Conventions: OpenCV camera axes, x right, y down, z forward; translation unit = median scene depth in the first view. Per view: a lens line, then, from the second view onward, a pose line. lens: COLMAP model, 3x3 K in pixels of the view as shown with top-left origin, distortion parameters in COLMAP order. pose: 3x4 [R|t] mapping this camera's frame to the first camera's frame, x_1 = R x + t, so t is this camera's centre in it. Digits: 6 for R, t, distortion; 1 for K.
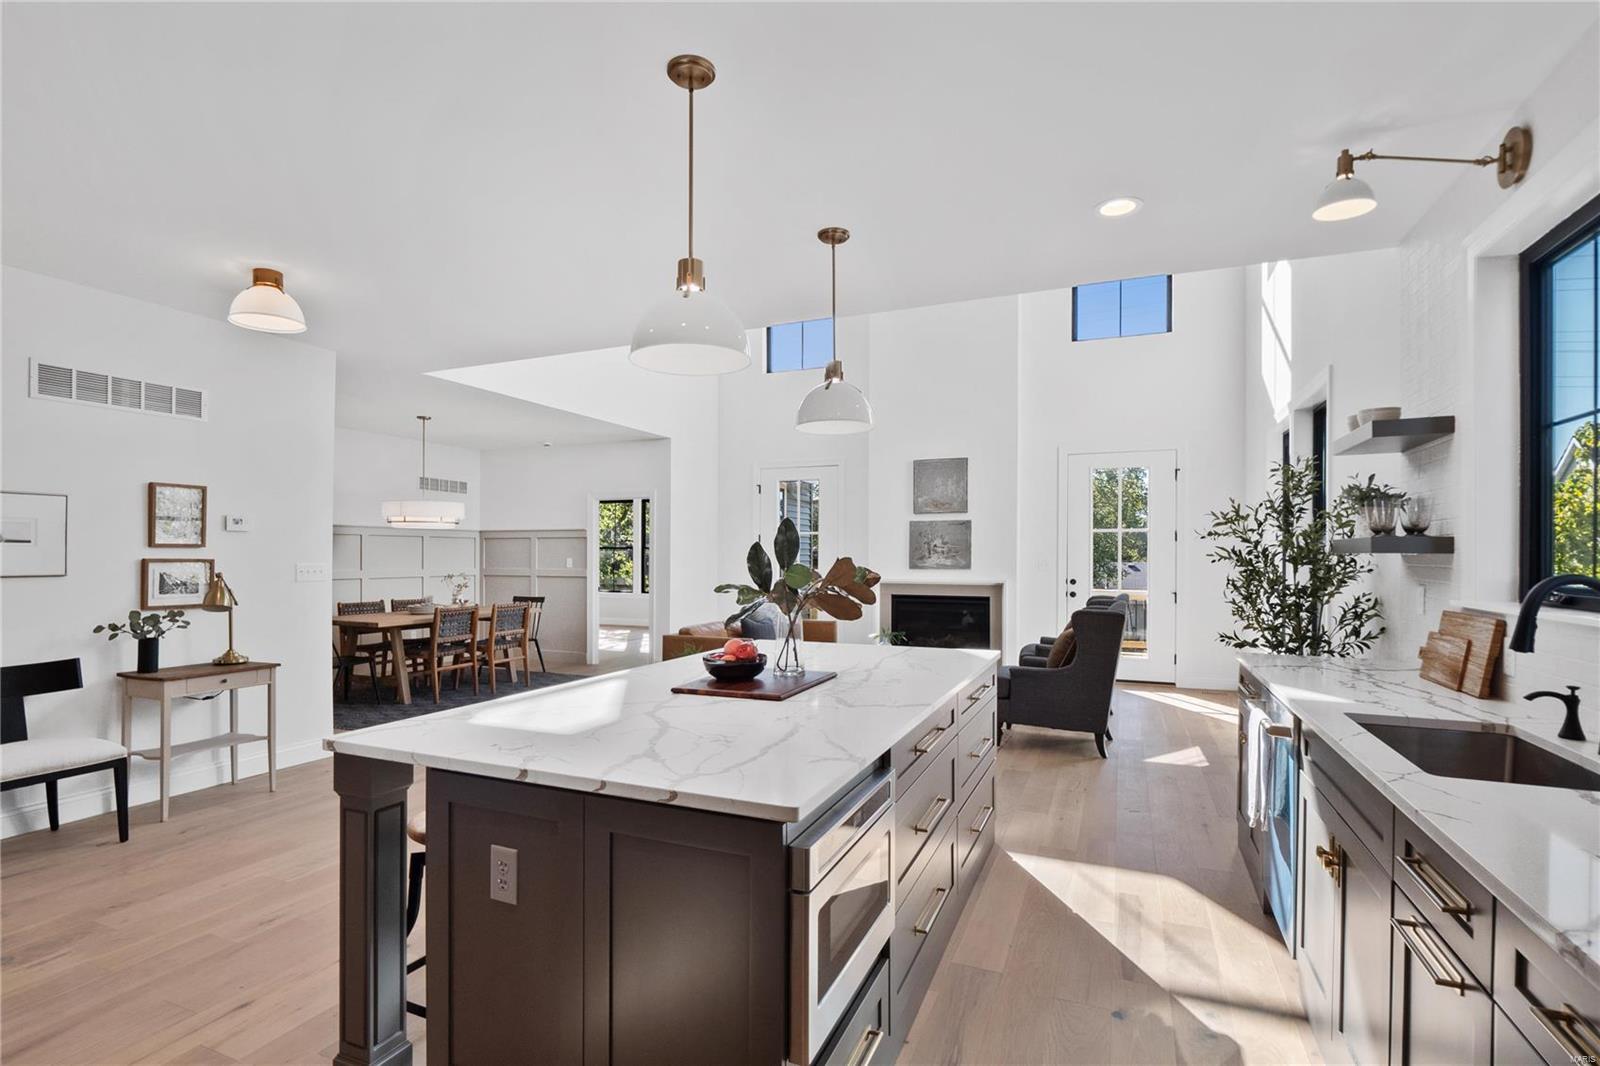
lens RADIAL K [[768.9, 0, 768.8], [0, 768.9, 554.6], [0, 0, 1]] dist [-0.001708, -0.004108]
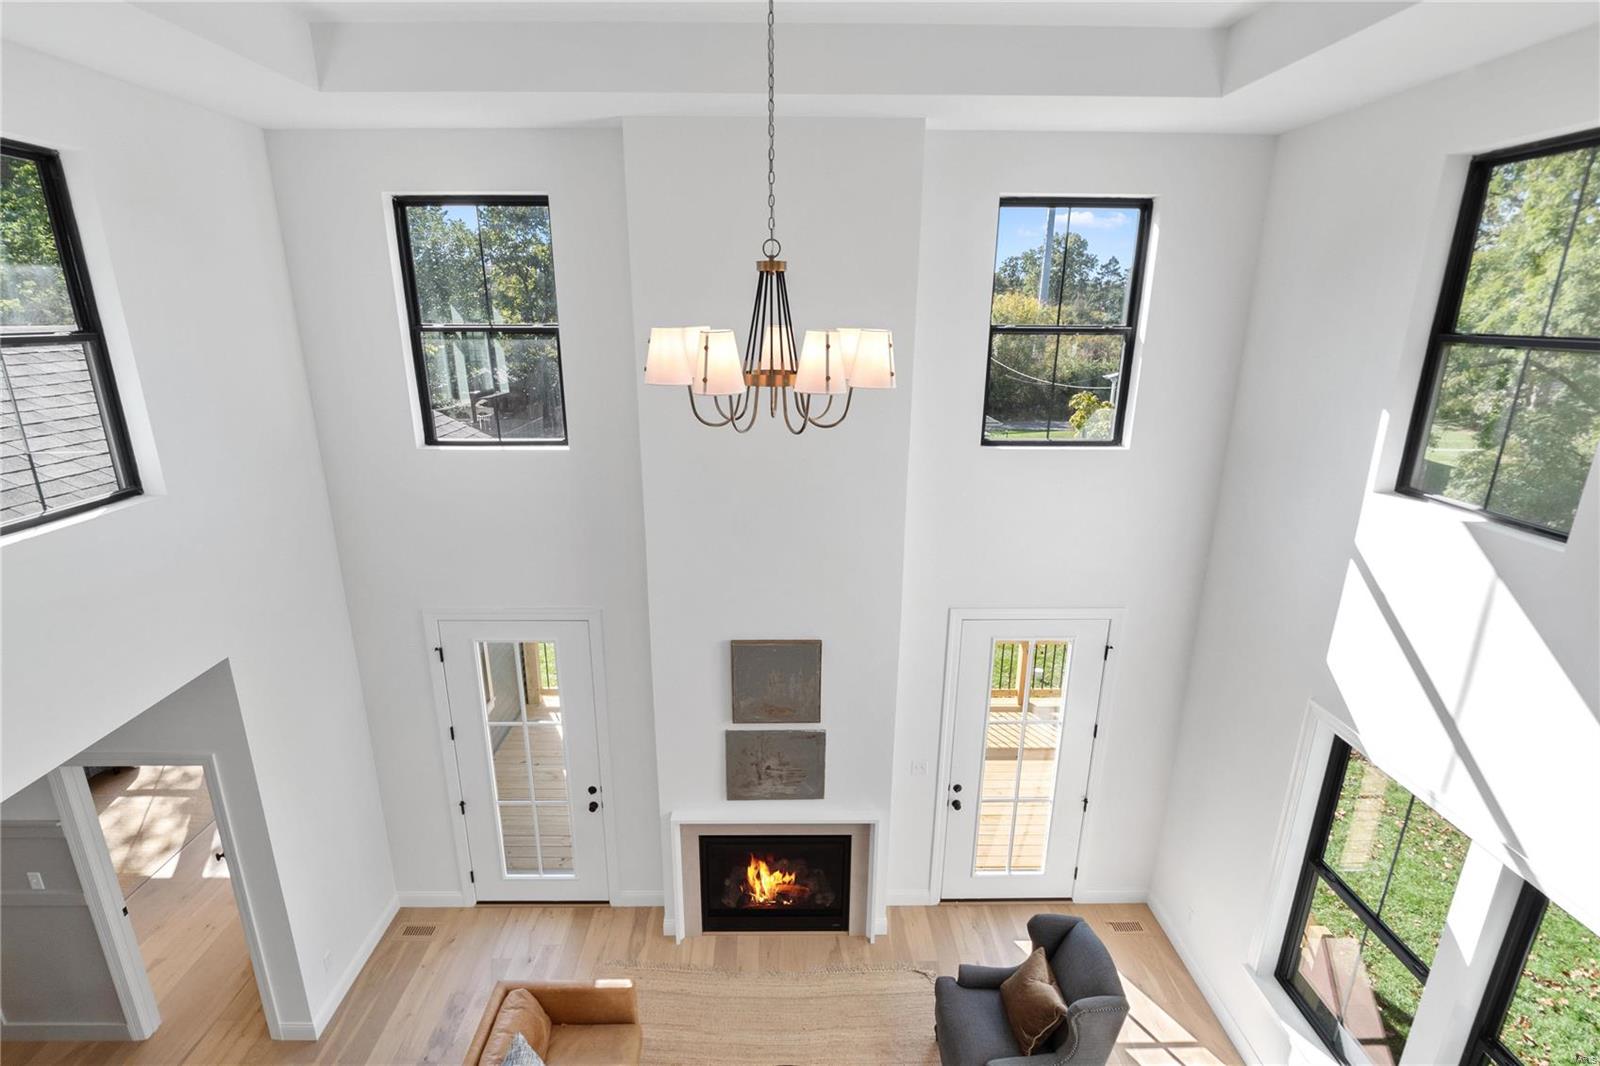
lens RADIAL K [[768.9, 0, 779.4], [0, 768.9, 534.6], [0, 0, 1]] dist [-0.001708, -0.004108]
pose [[0.907290, -0.124002, 0.401806, -0.003626], [0.003479, 0.957713, 0.287705, -0.417392], [-0.420491, -0.259634, 0.869355, 0.560446]]
